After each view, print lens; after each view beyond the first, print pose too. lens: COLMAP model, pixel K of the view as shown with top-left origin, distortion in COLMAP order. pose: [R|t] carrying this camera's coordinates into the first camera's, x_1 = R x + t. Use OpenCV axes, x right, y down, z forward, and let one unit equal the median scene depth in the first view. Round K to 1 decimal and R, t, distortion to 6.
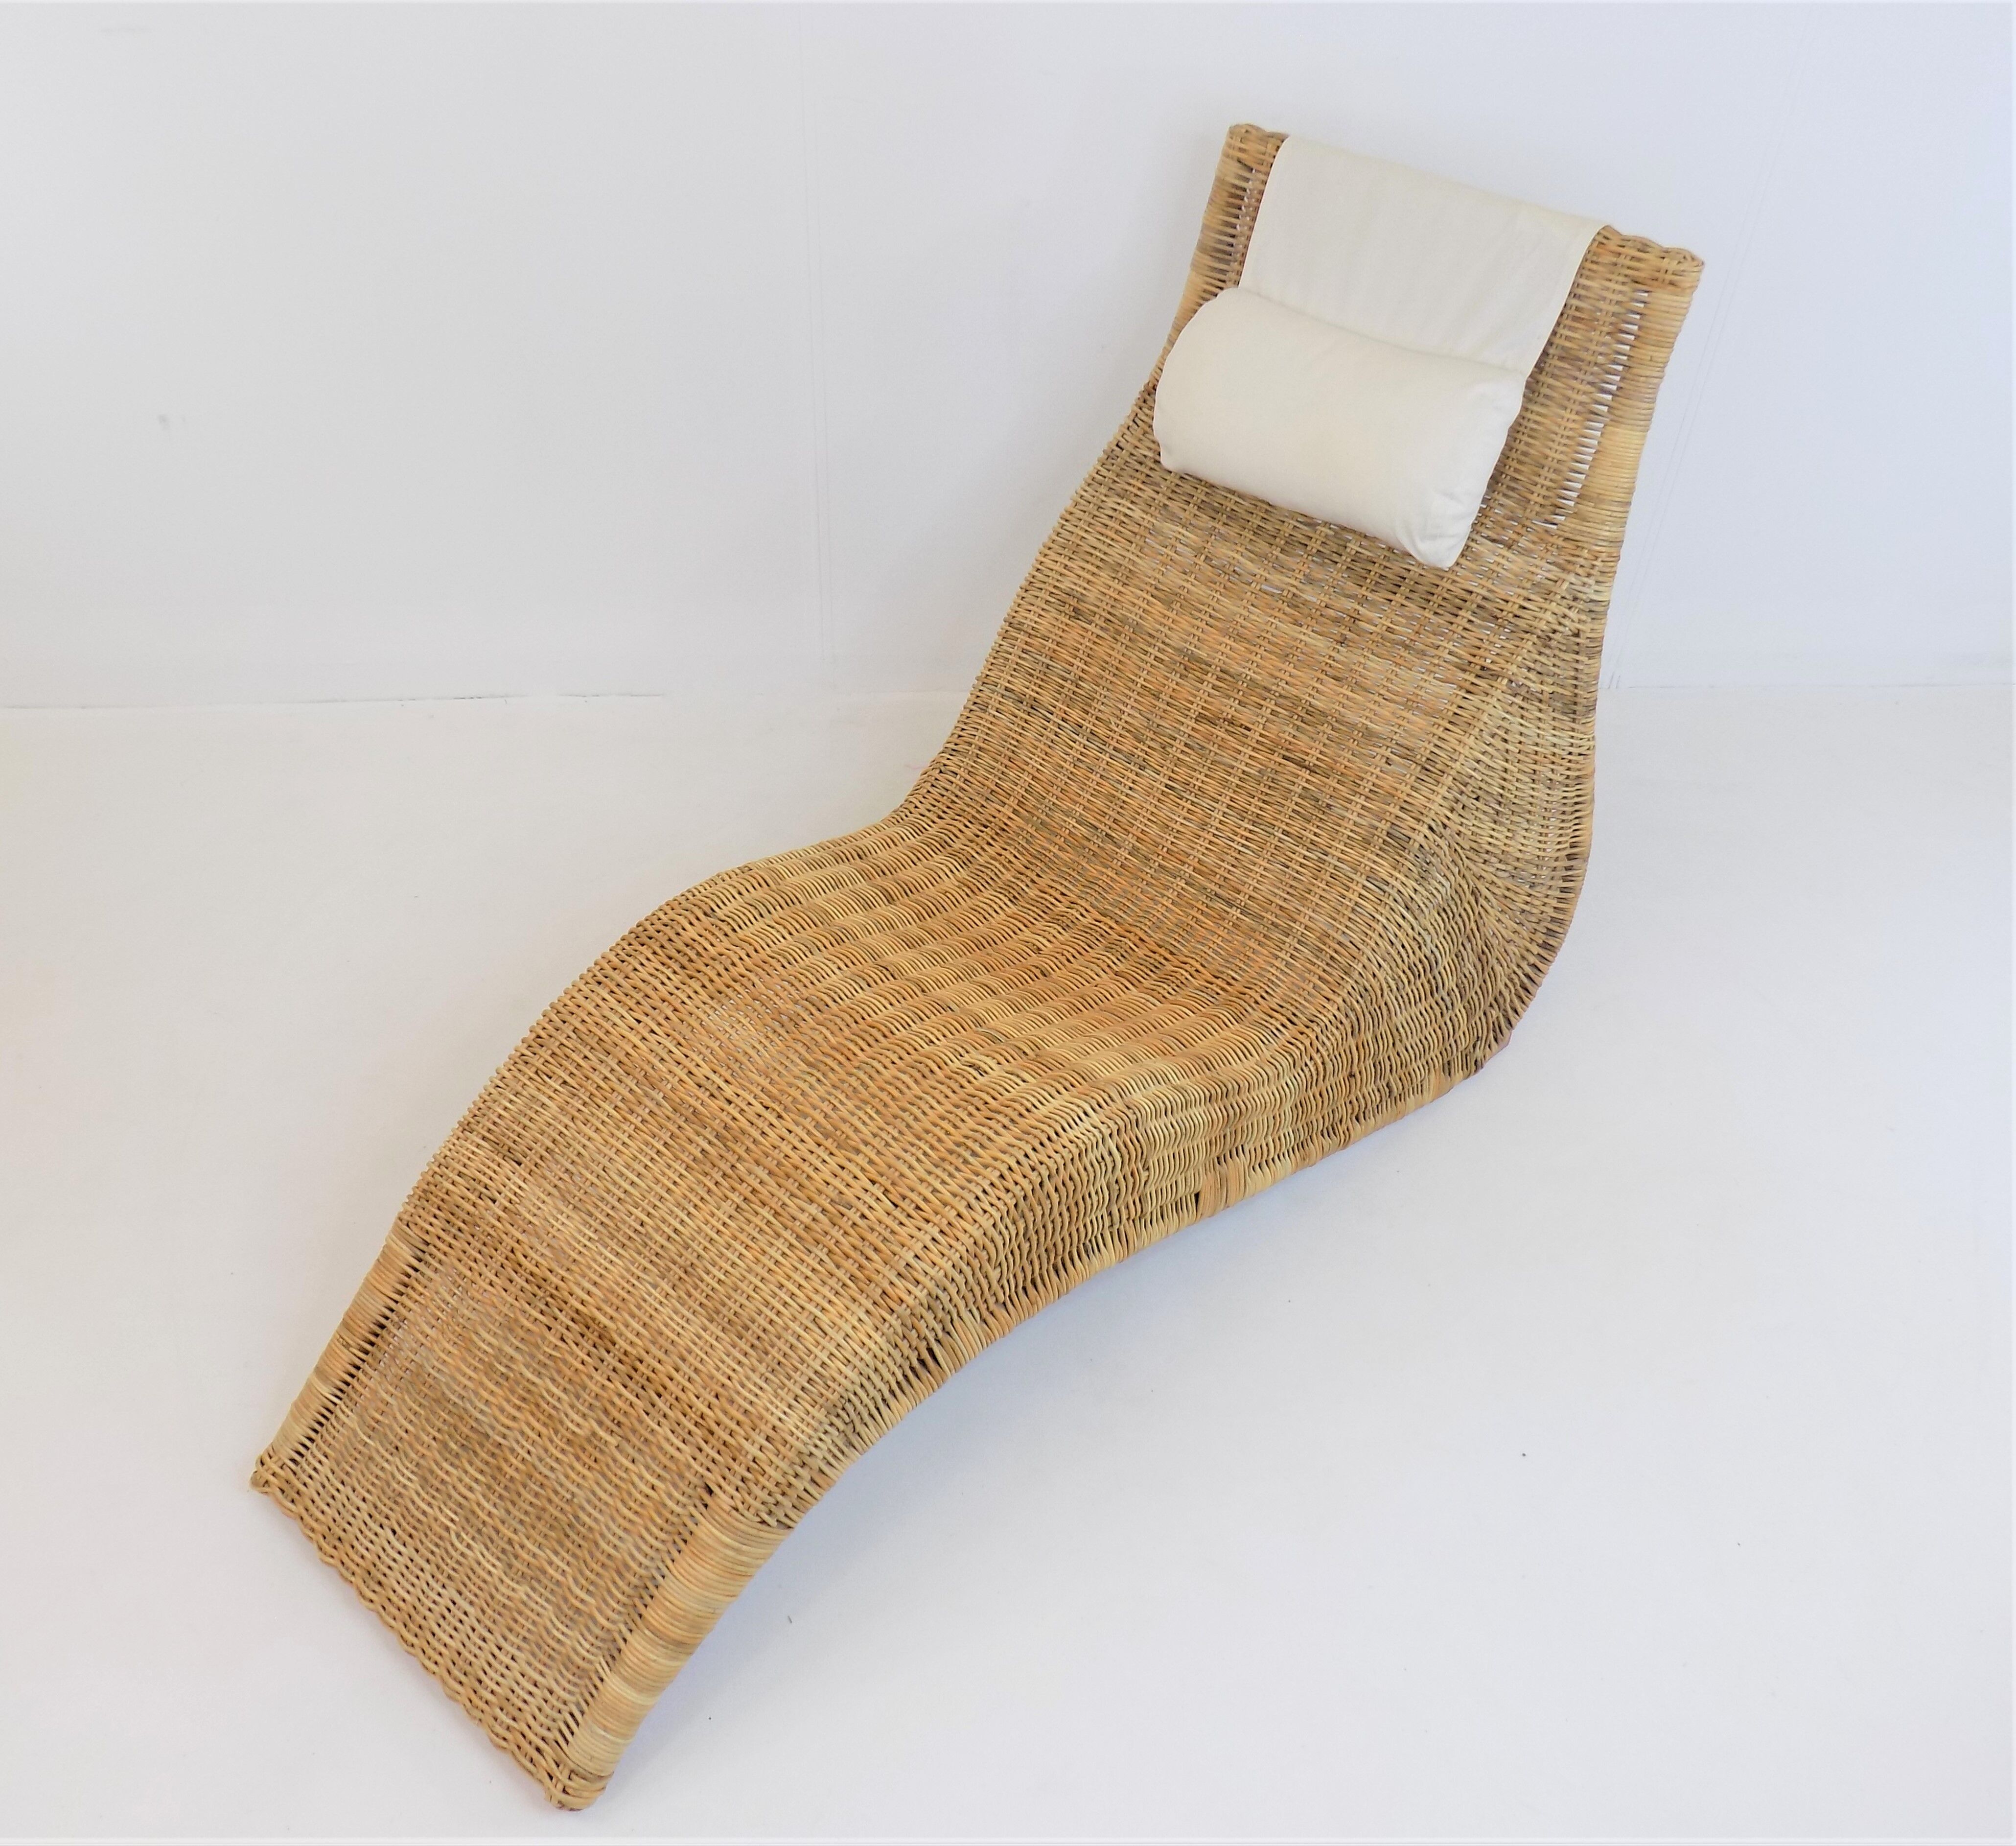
lens RADIAL K [[1719.4, 0, 1008.0], [0, 1719.4, 923.0], [0, 0, 1]] dist [-0.006051, 0.001245]
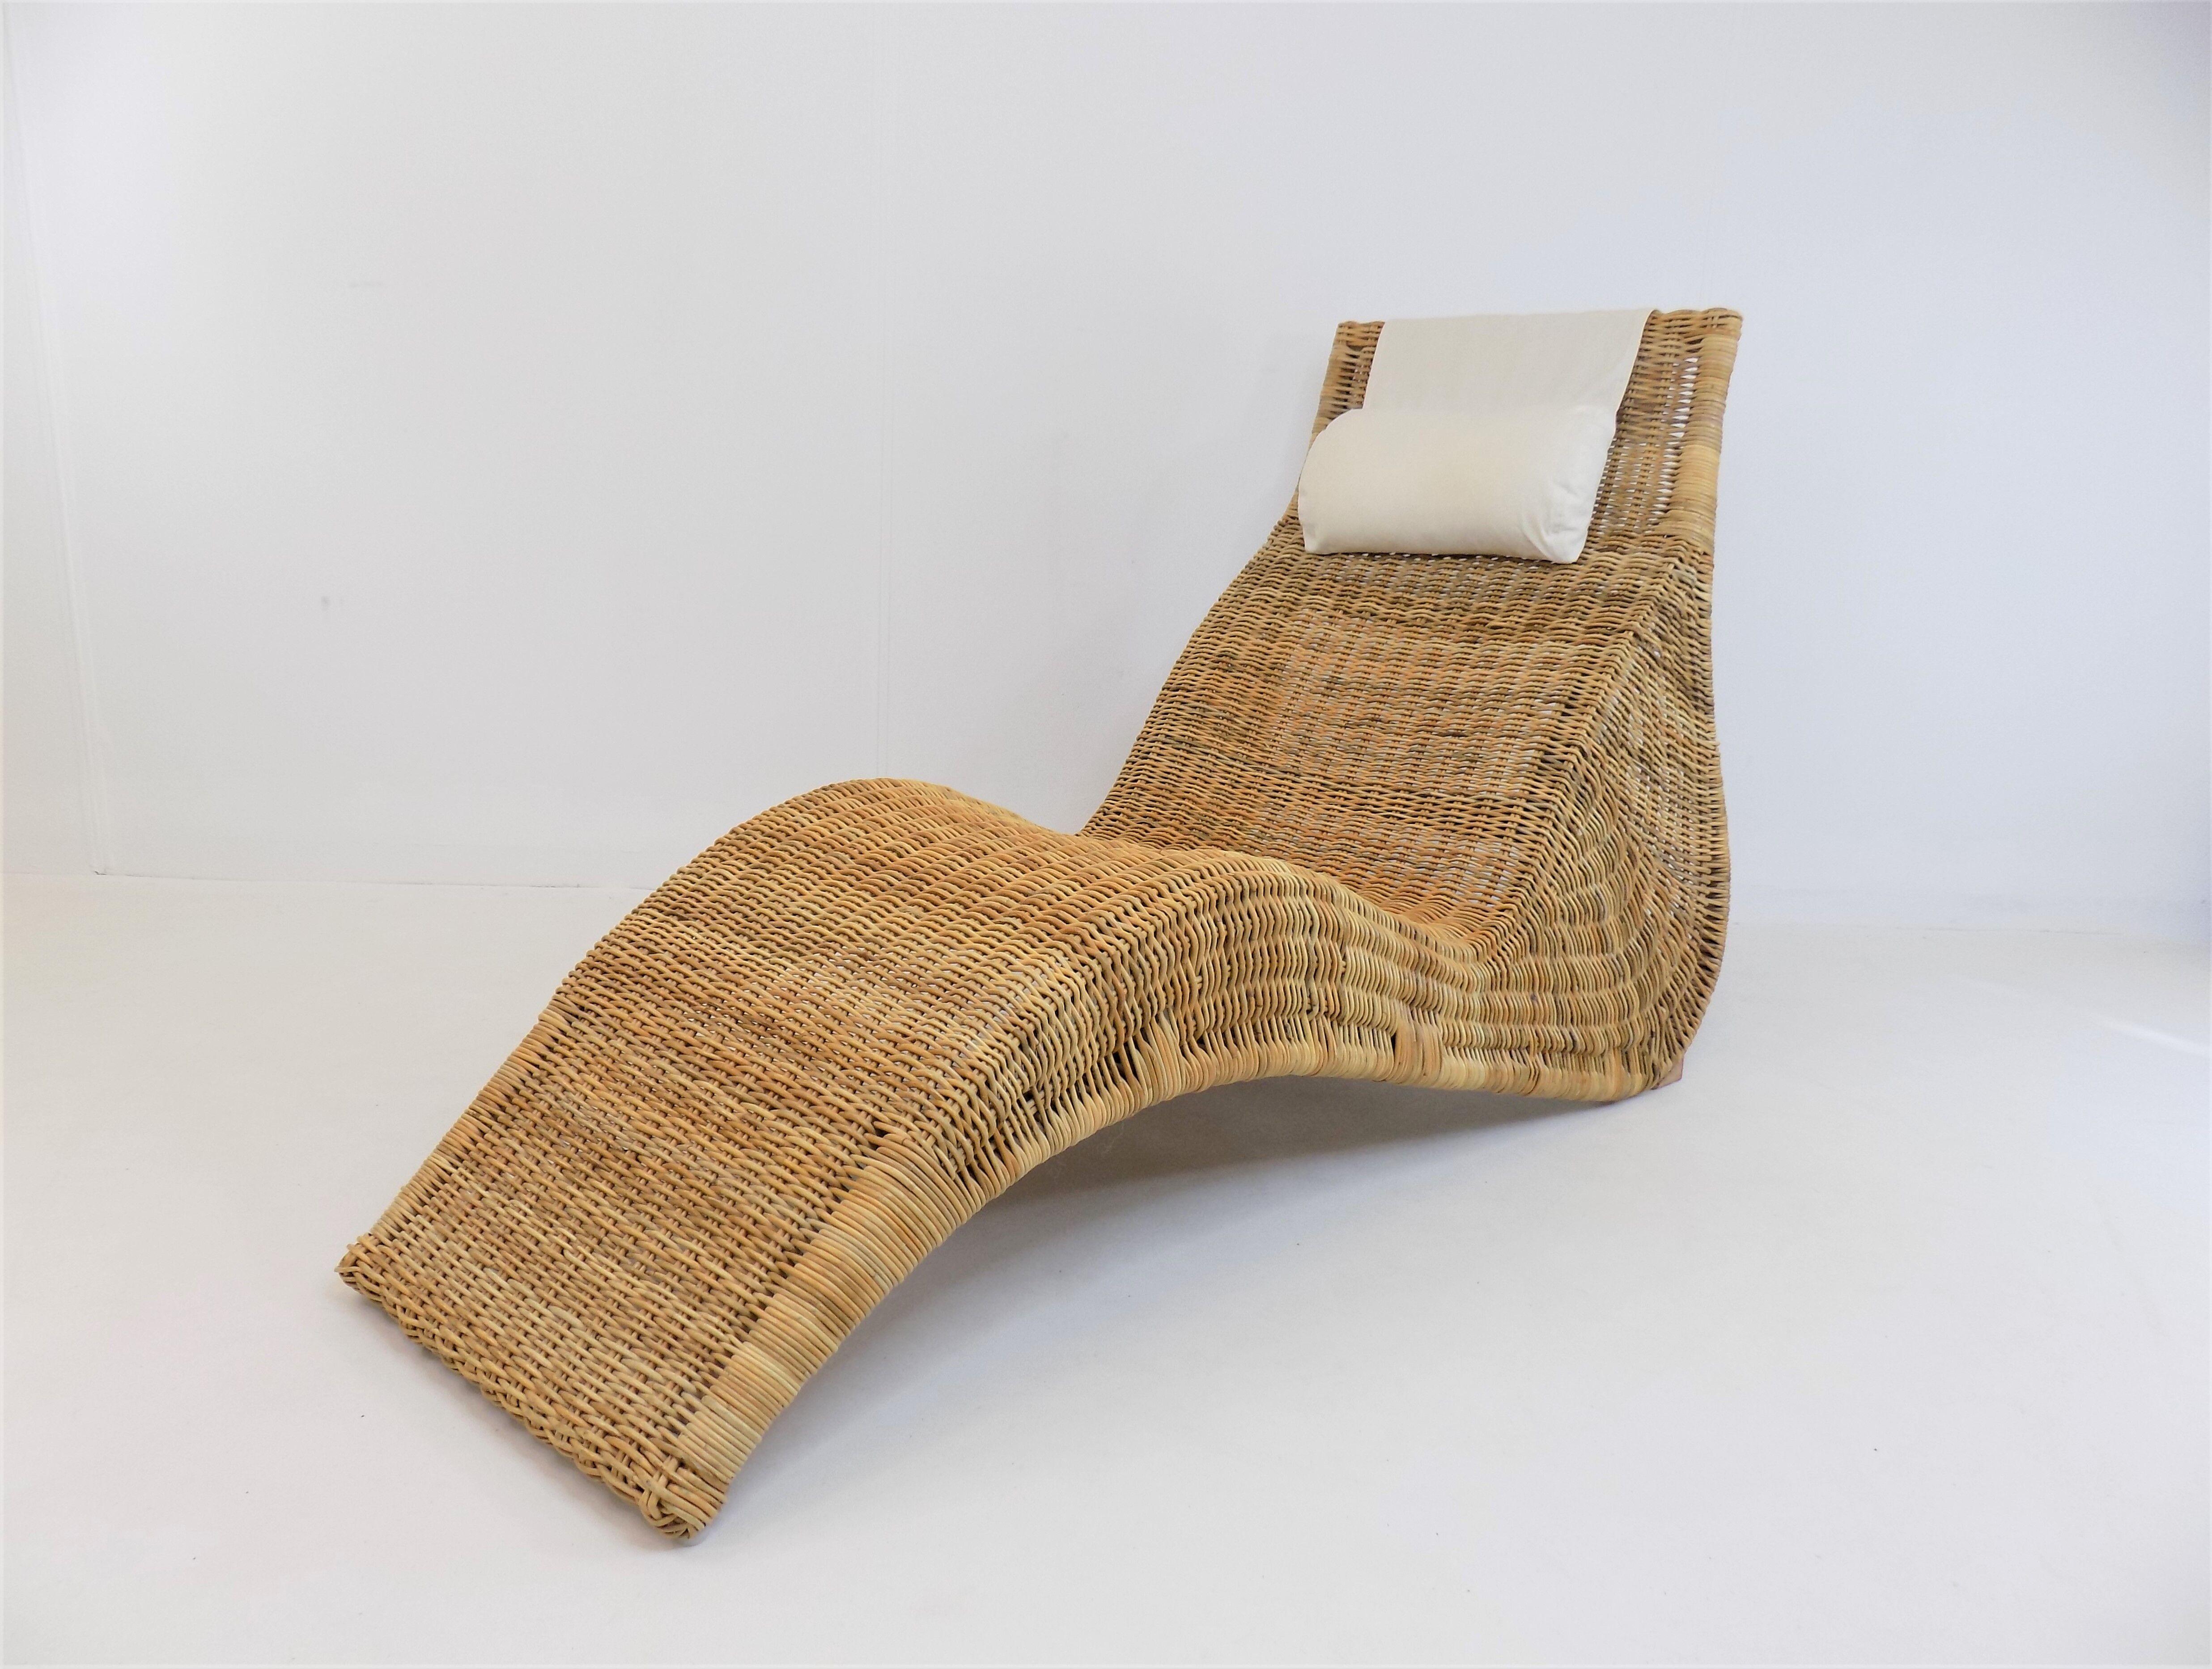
lens RADIAL K [[1529.7, 0, 1068.5], [0, 1529.7, 841.4], [0, 0, 1]] dist [-0.015739, 0.002455]
pose [[0.999835, 0.008037, -0.016292, -0.053085], [-0.014823, 0.879379, -0.475892, 0.440939], [0.010502, 0.476055, 0.879353, 0.197995]]
